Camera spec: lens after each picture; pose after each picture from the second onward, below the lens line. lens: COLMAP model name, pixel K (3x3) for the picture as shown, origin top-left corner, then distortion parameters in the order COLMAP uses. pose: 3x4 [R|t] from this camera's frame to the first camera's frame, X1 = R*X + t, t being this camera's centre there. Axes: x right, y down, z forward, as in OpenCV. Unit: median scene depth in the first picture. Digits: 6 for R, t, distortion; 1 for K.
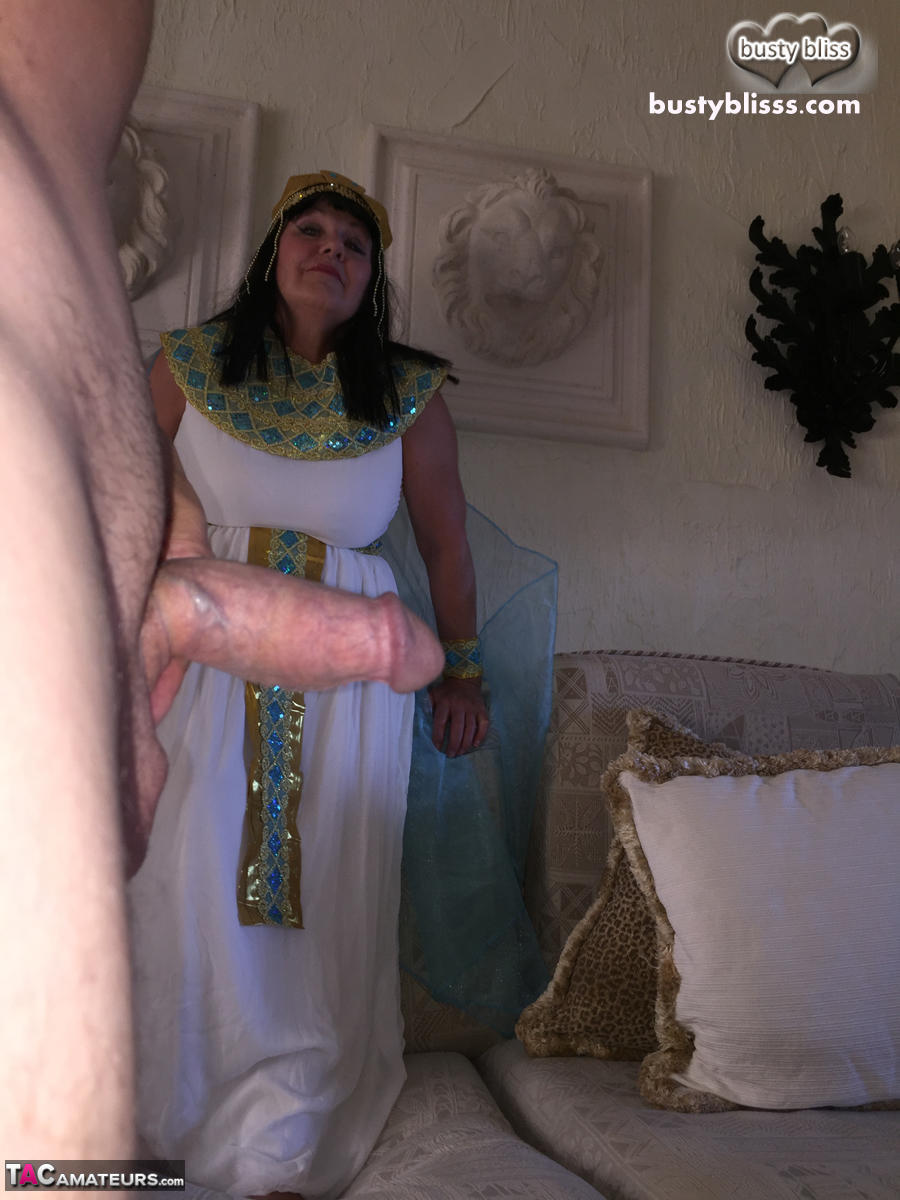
lens RADIAL K [[1020.5, 0, 457.9], [0, 1020.5, 604.1], [0, 0, 1]] dist [0.075128, -0.112778]
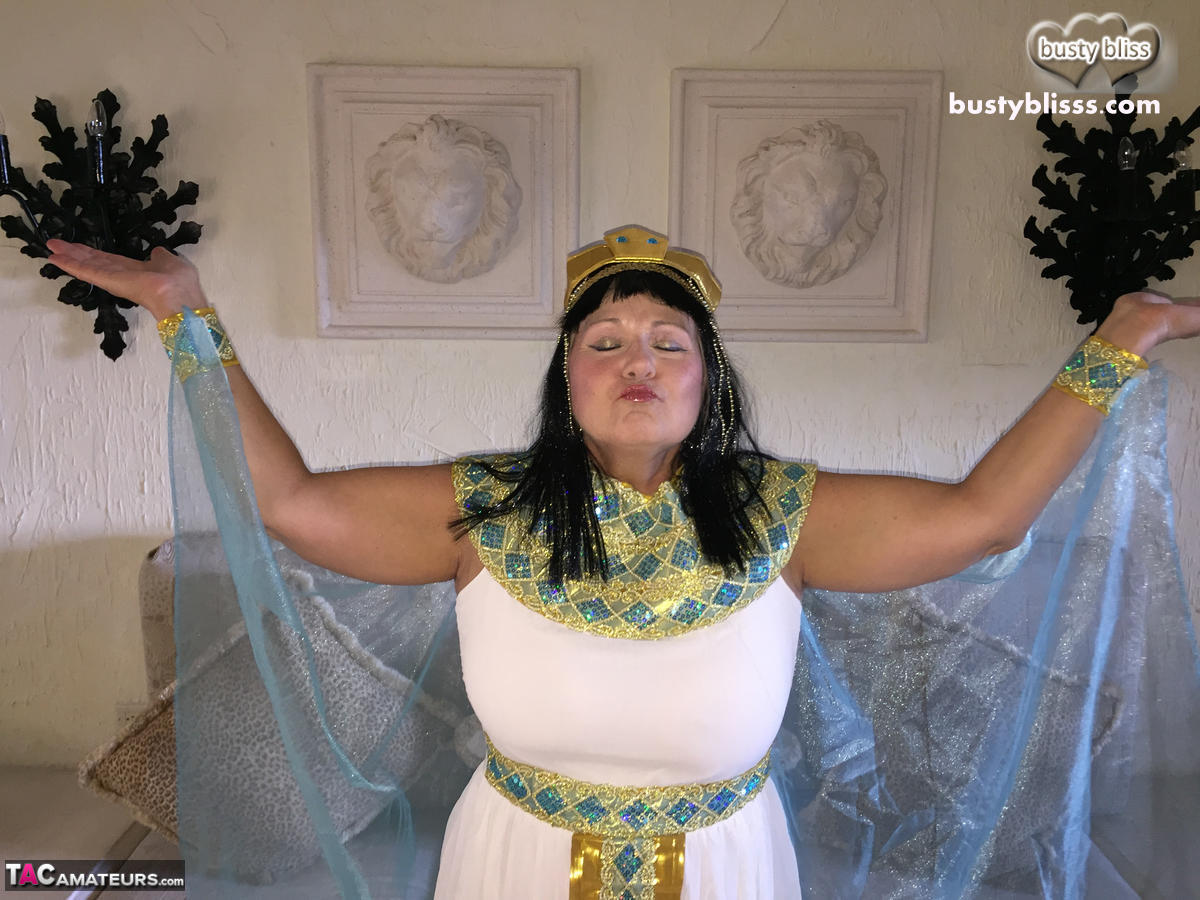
lens RADIAL K [[1020.5, 0, 597.6], [0, 1020.5, 441.7], [0, 0, 1]] dist [0.075128, -0.112778]
pose [[0.981101, -0.007616, -0.193347, 0.047015], [0.066746, 0.951215, 0.301222, -0.432641], [0.181620, -0.308435, 0.933746, -0.182256]]
